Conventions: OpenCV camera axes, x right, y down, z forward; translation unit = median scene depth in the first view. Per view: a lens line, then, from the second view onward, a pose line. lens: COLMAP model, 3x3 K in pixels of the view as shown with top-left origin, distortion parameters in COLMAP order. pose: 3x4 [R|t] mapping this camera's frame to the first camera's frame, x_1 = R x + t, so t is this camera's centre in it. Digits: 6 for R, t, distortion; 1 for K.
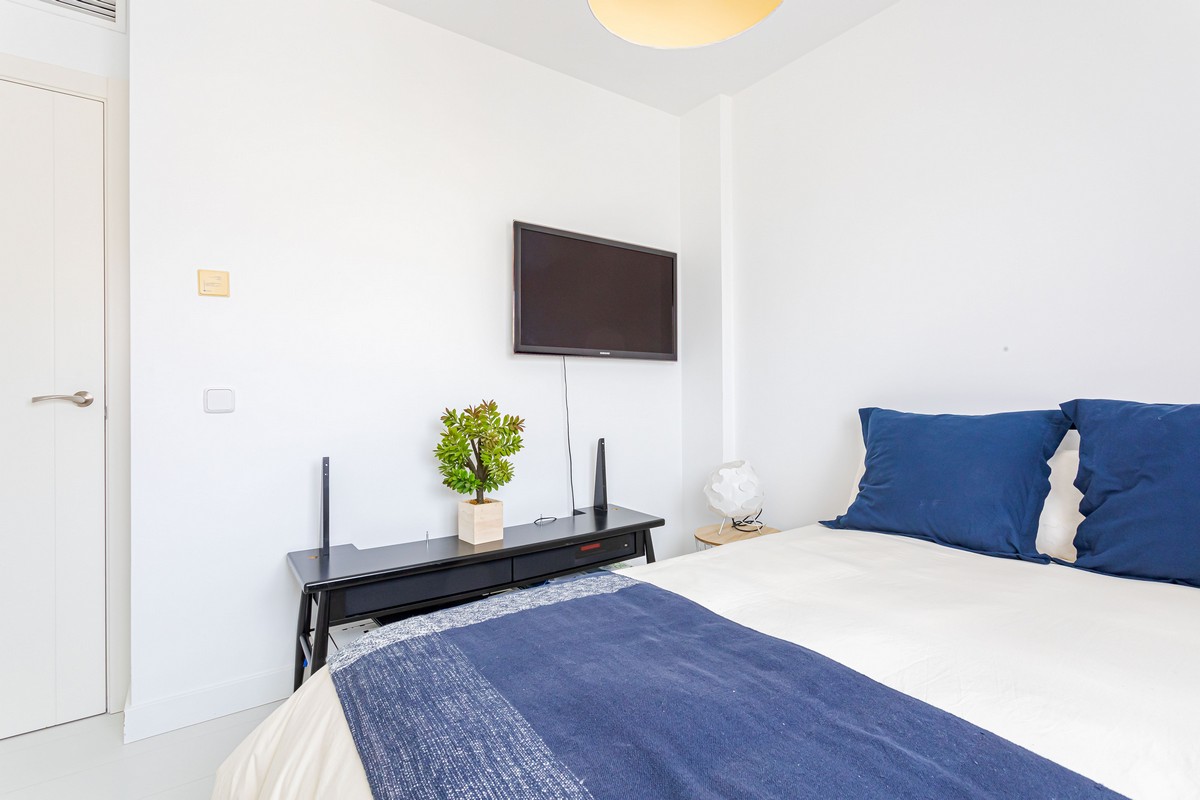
lens RADIAL K [[579.0, 0, 604.2], [0, 579.0, 404.9], [0, 0, 1]] dist [-0.000710, -0.000131]
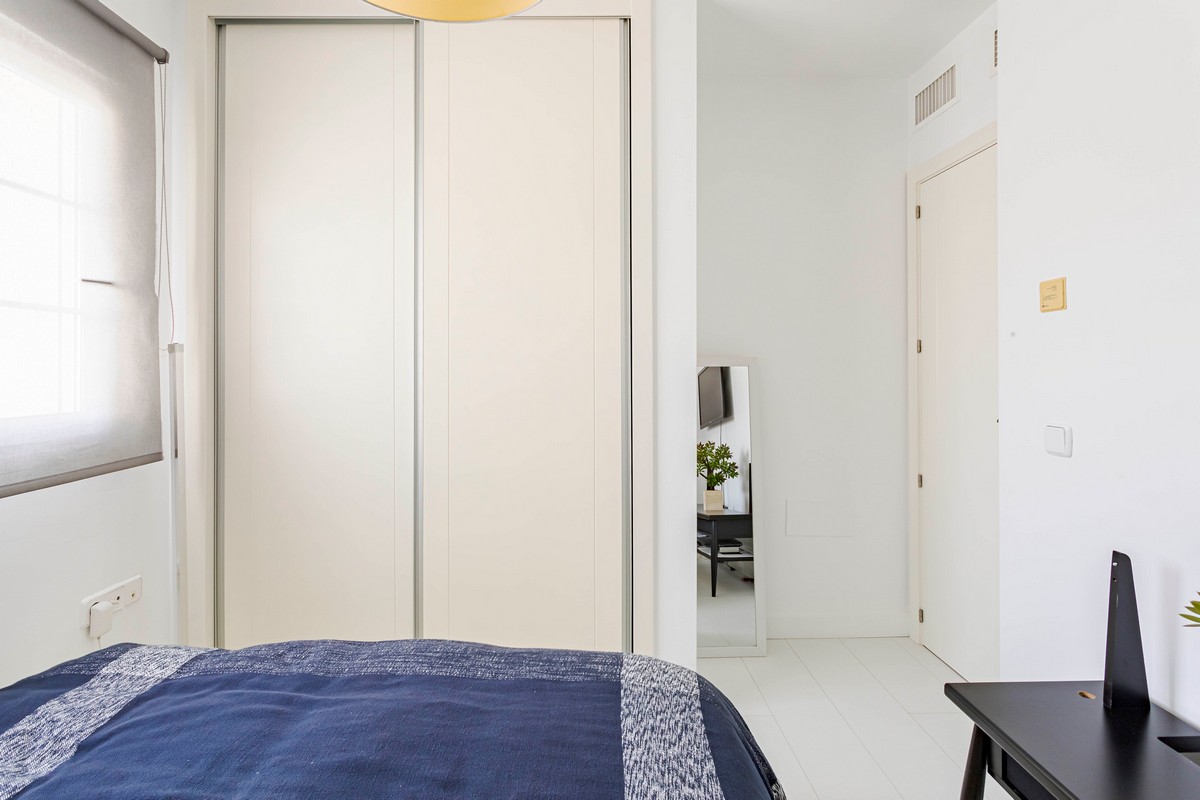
lens RADIAL K [[597.9, 0, 598.0], [0, 597.9, 368.3], [0, 0, 1]] dist [-0.001989, -0.000361]
pose [[-0.565611, 0.022438, -0.824367, 0.425706], [-0.003089, 0.999565, 0.029326, -0.145154], [0.824666, 0.019134, -0.565296, 1.061551]]
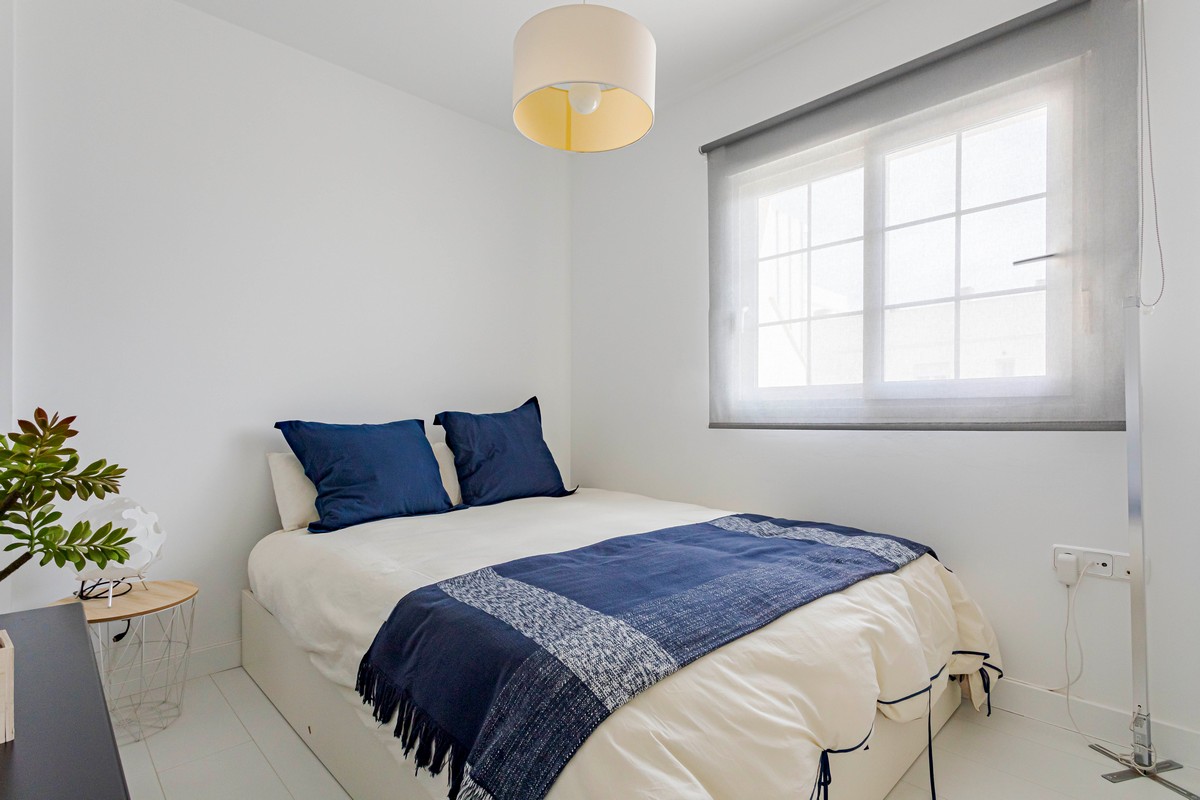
lens RADIAL K [[579.0, 0, 604.2], [0, 579.0, 404.9], [0, 0, 1]] dist [-0.000710, -0.000131]
pose [[-0.155445, 0.026203, 0.987497, -0.900169], [0.026342, 0.999403, -0.022373, 0.019380], [-0.987493, 0.022535, -0.156042, 0.787612]]
